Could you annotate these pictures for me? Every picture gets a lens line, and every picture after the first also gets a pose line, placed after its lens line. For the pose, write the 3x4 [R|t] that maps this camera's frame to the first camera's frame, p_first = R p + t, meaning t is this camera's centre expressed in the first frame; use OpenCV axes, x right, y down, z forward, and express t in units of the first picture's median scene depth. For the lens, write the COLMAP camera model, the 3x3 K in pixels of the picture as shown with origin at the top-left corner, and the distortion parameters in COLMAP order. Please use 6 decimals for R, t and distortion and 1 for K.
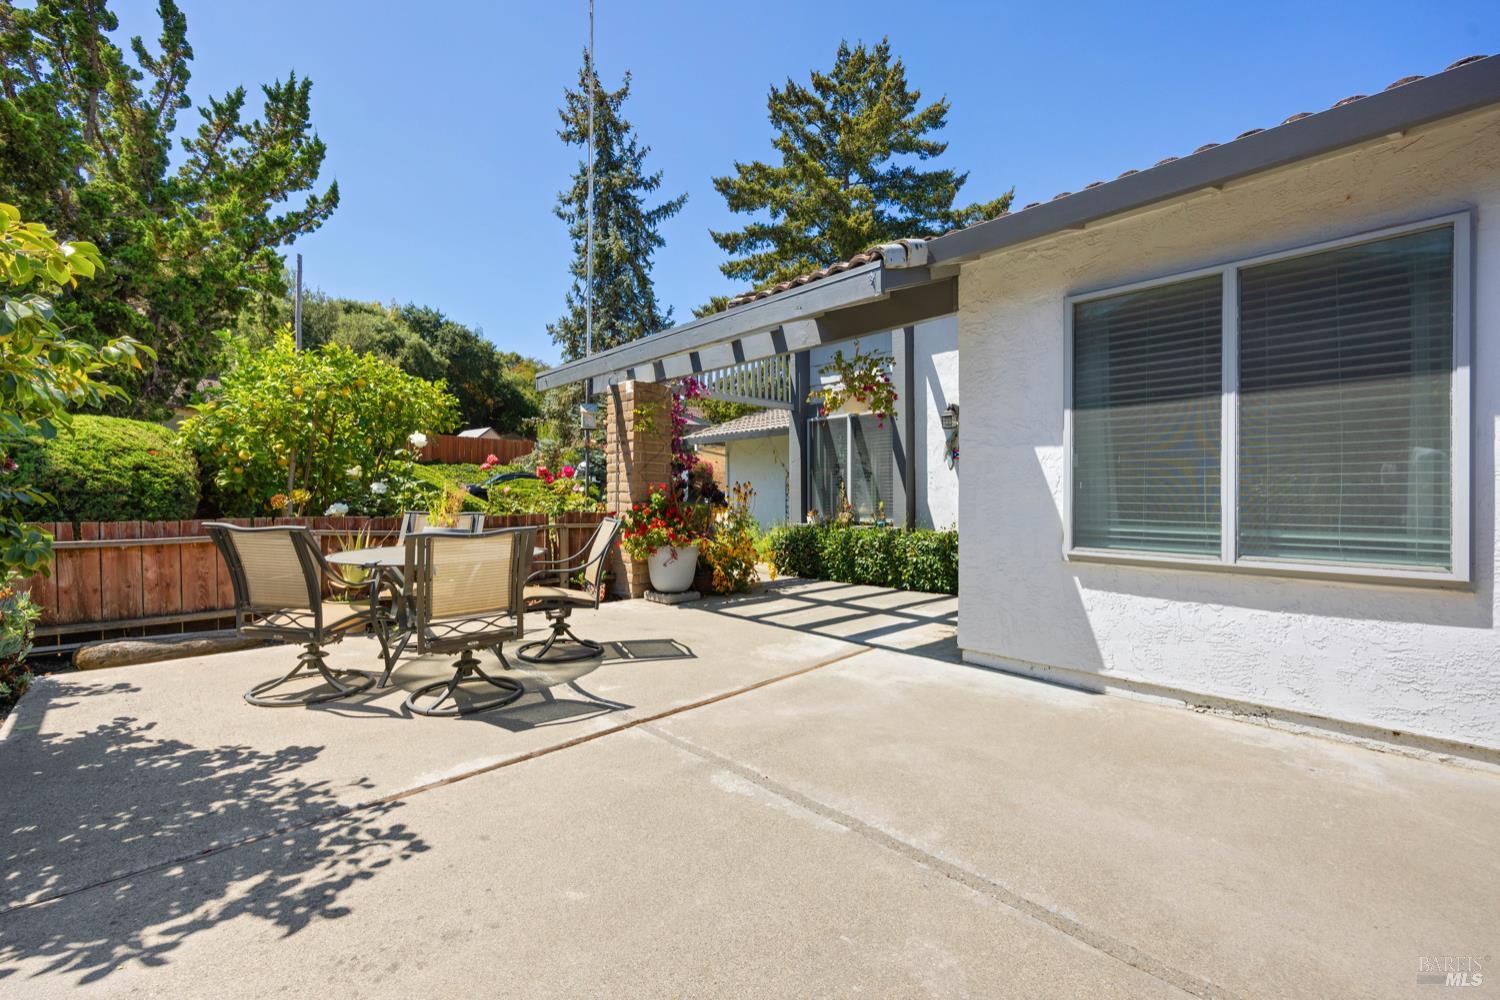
lens RADIAL K [[594.6, 0, 751.2], [0, 594.6, 495.8], [0, 0, 1]] dist [0.002241, -0.000251]
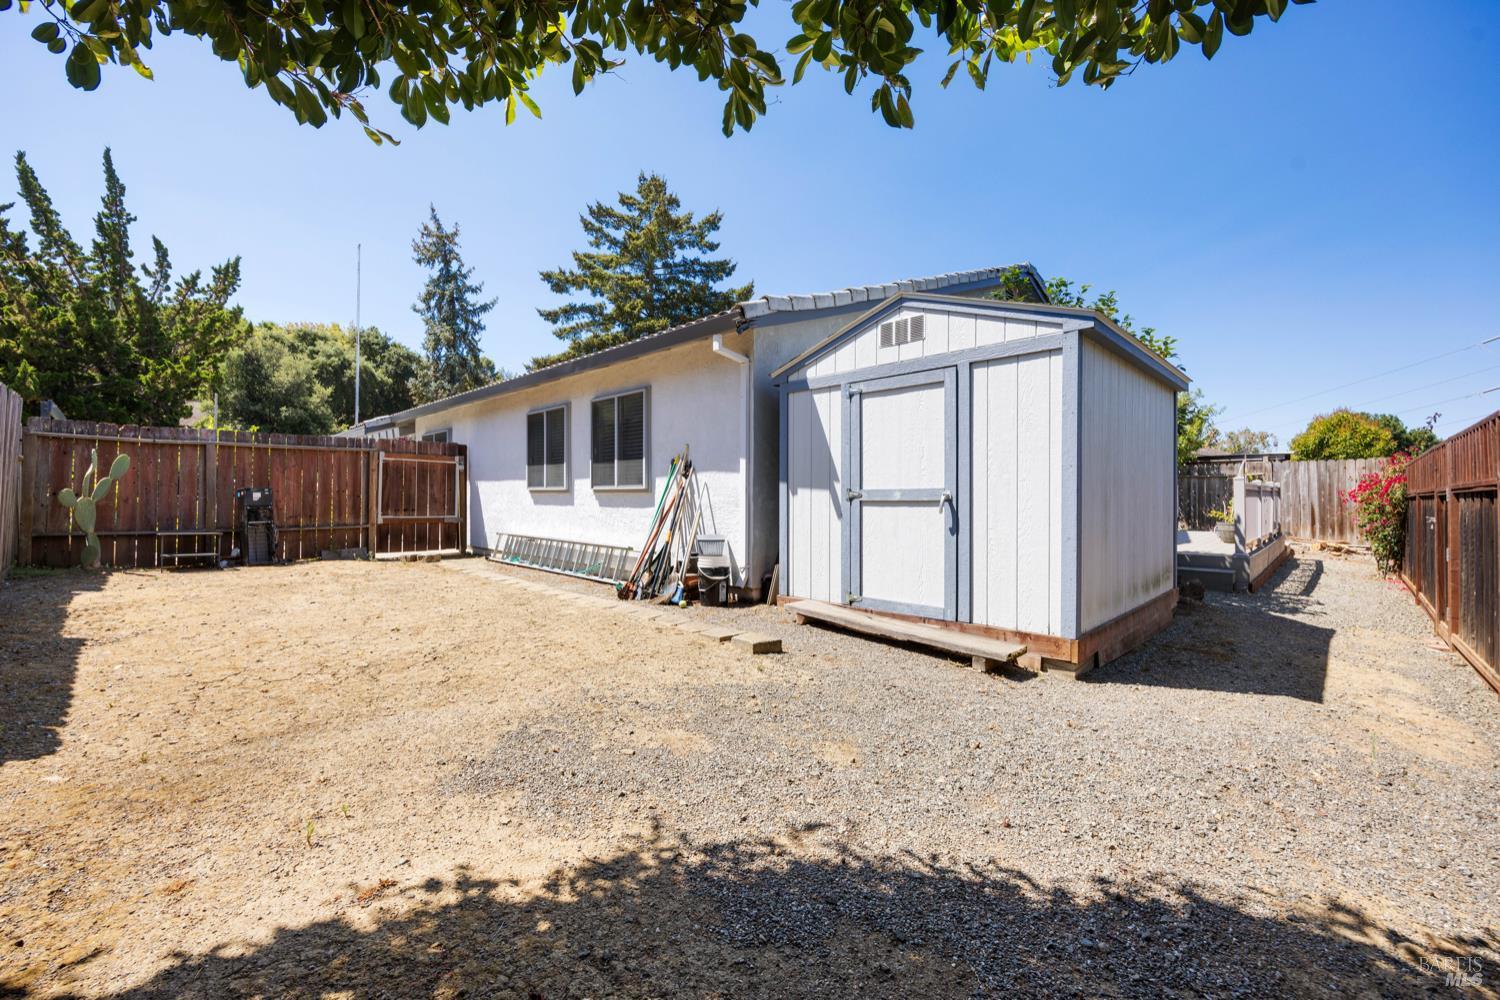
lens RADIAL K [[601.0, 0, 758.2], [0, 601.0, 497.8], [0, 0, 1]] dist [-0.003343, 0.000115]
pose [[0.999788, 0.000986, 0.020566, 0.522747], [-0.001119, 0.999979, 0.006453, -0.001238], [-0.020560, -0.006475, 0.999768, -0.556632]]
